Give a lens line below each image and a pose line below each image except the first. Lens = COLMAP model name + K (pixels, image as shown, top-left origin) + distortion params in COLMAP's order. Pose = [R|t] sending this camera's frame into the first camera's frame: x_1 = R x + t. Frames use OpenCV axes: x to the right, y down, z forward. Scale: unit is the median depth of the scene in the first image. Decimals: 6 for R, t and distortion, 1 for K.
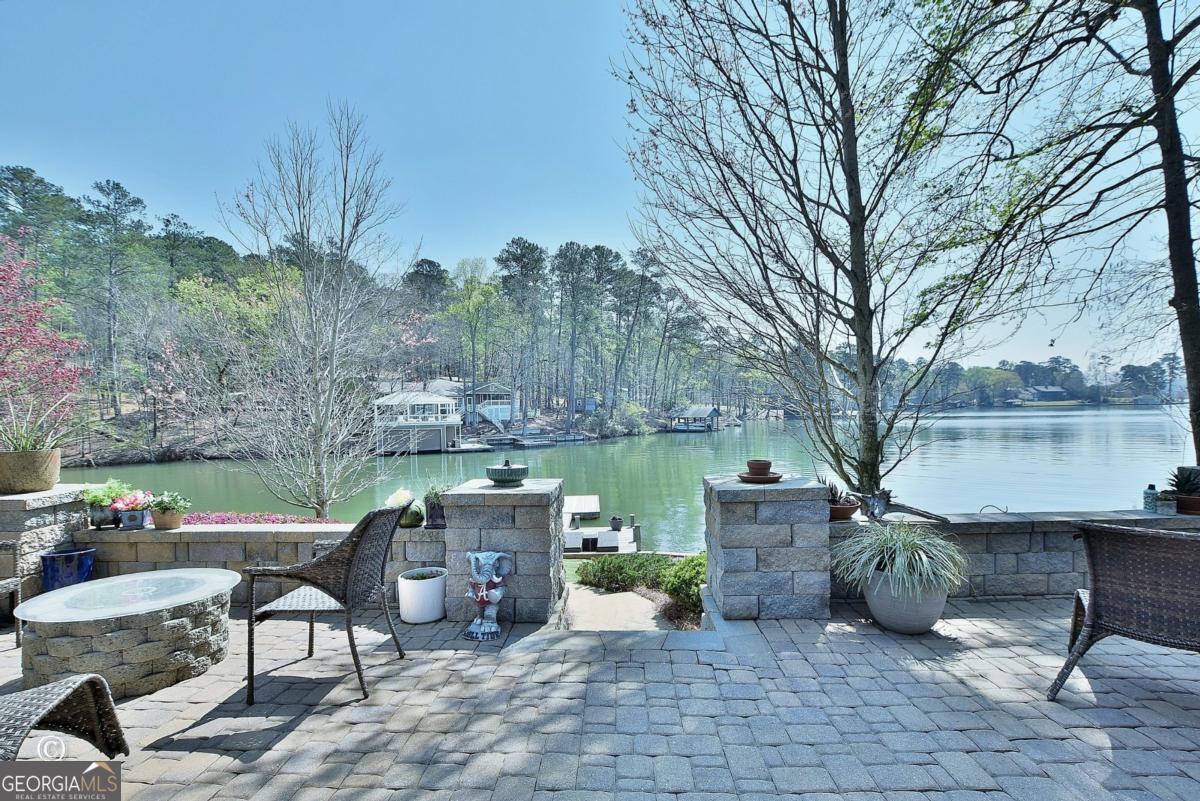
lens RADIAL K [[544.7, 0, 600.3], [0, 544.7, 403.6], [0, 0, 1]] dist [-0.043565, 0.011168]
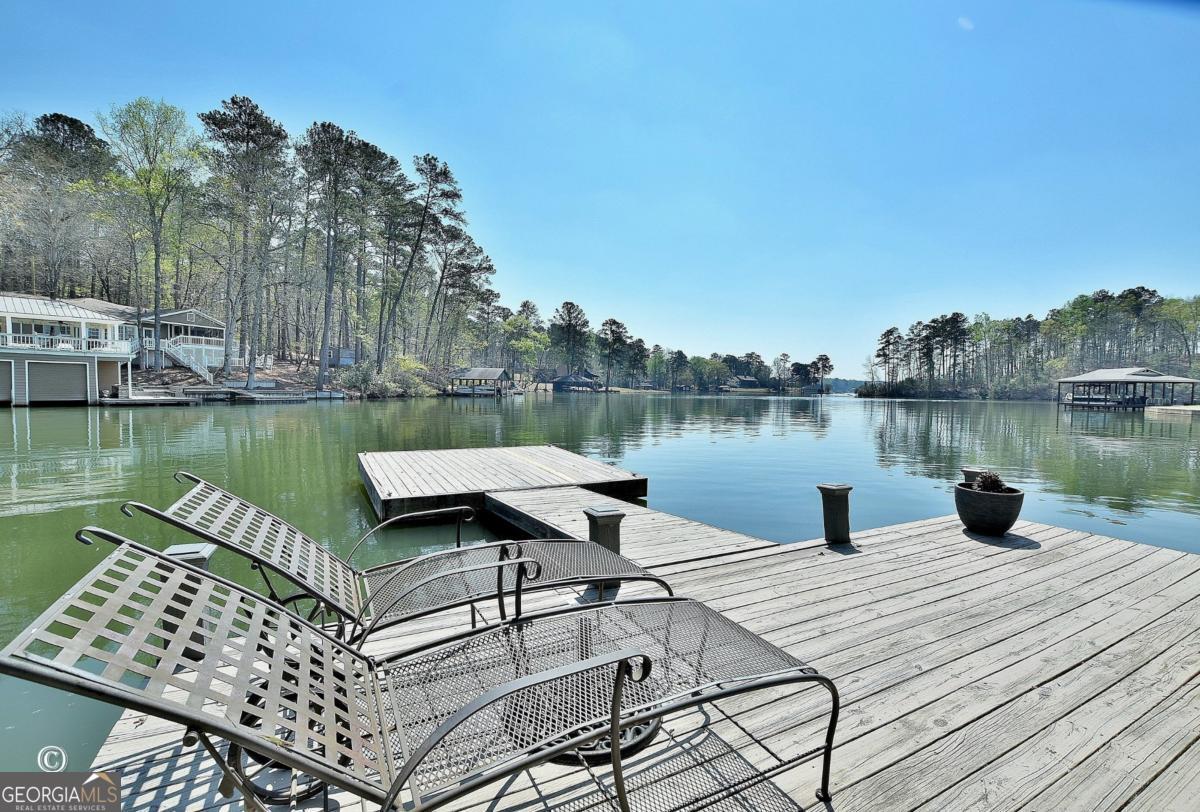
lens RADIAL K [[536.4, 0, 610.3], [0, 536.4, 412.0], [0, 0, 1]] dist [-0.025312, 0.000721]
pose [[0.881725, 0.015826, 0.471499, -0.051880], [-0.040165, 0.998327, 0.041602, 0.039975], [-0.470051, -0.055619, 0.880885, 0.196970]]
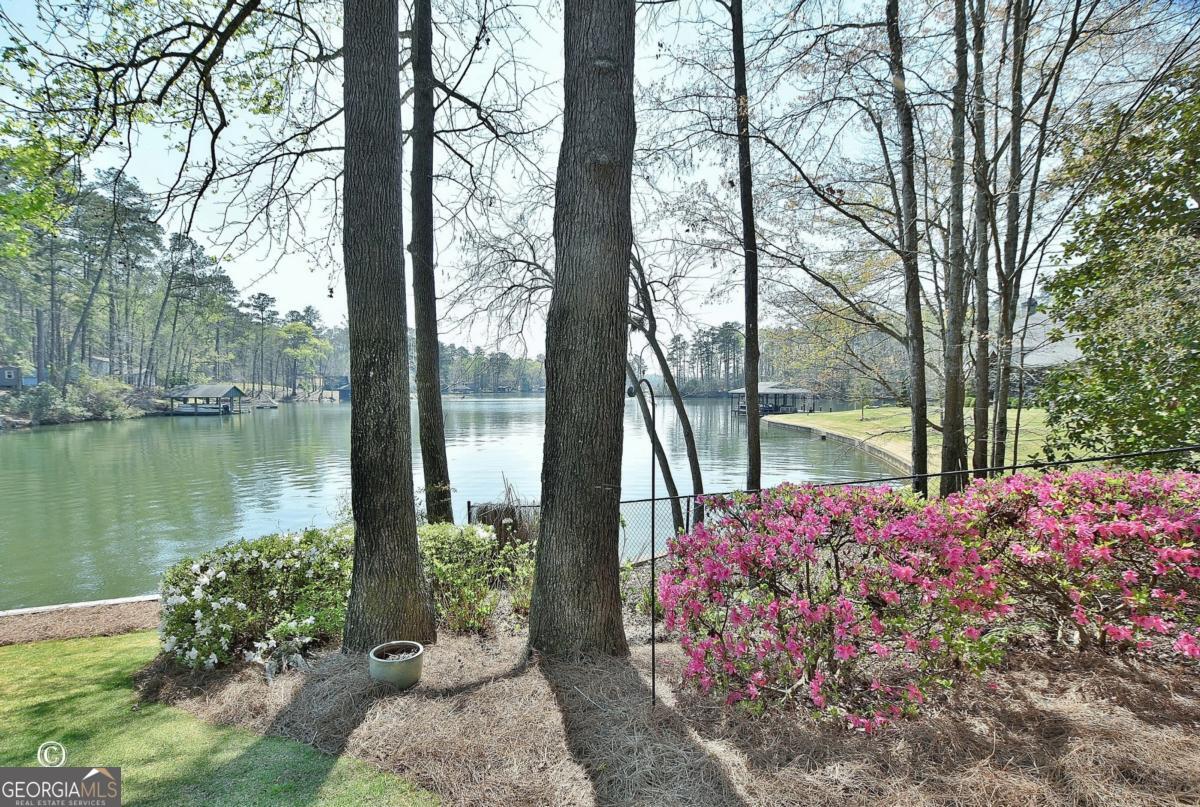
lens RADIAL K [[540.9, 0, 588.8], [0, 540.9, 407.1], [0, 0, 1]] dist [-0.021259, 0.000367]
pose [[0.747024, -0.001212, 0.664795, 0.081560], [-0.024163, 0.999288, 0.028973, 0.003478], [-0.664357, -0.037707, 0.746463, 0.016573]]
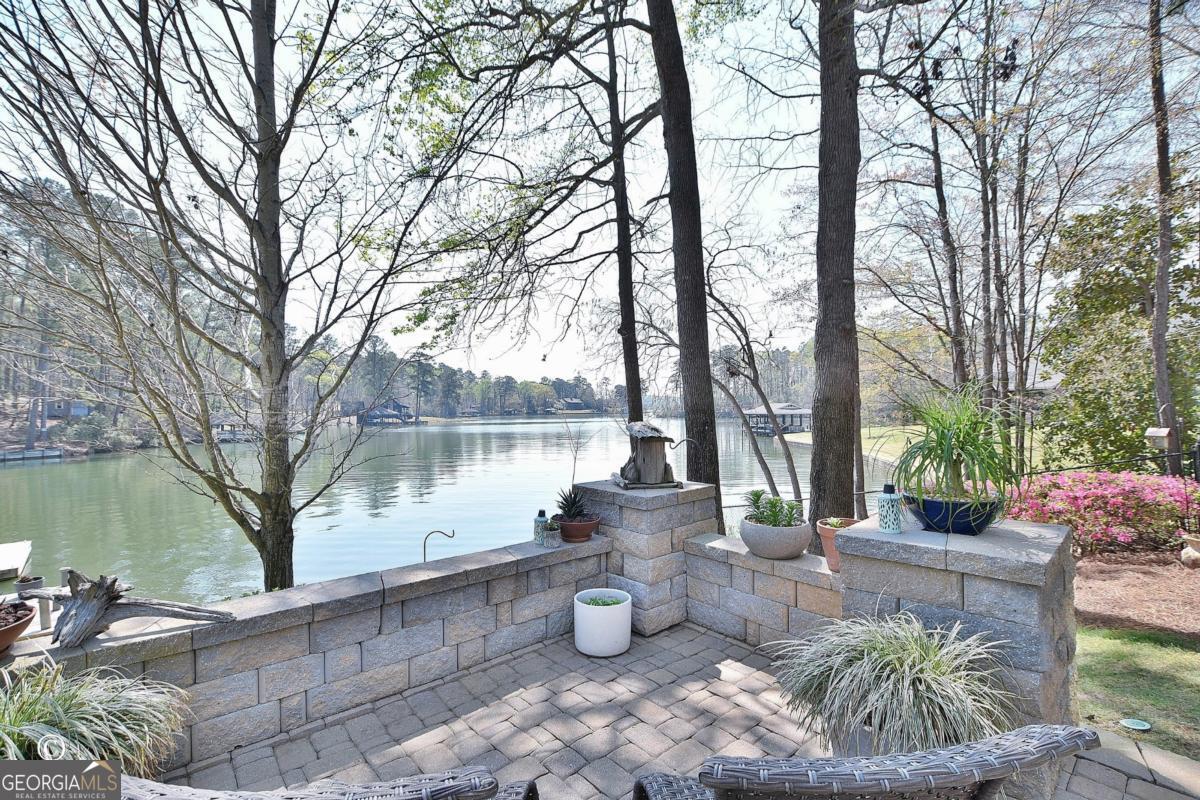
lens RADIAL K [[530.9, 0, 600.0], [0, 530.9, 400.0], [0, 0, 1]] dist [-0.020961, 0.000059]
pose [[0.731301, 0.024186, 0.681626, 0.021125], [-0.011520, 0.999667, -0.023112, -0.000198], [-0.681957, 0.009050, 0.731336, 0.012321]]
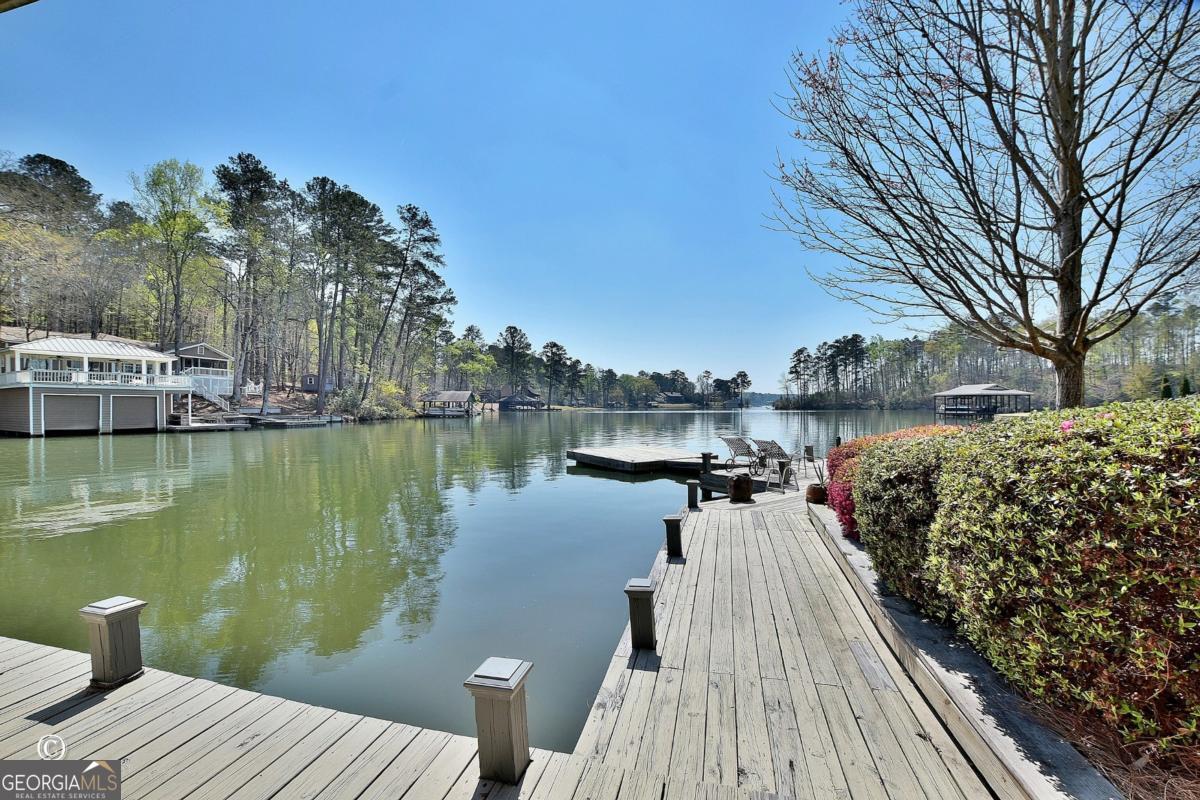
lens RADIAL K [[530.9, 0, 600.0], [0, 530.9, 400.0], [0, 0, 1]] dist [-0.020961, 0.000059]
pose [[0.819618, 0.026329, 0.572305, -0.166005], [-0.021048, 0.999653, -0.015845, 0.037938], [-0.572523, 0.000941, 0.819888, 0.127585]]
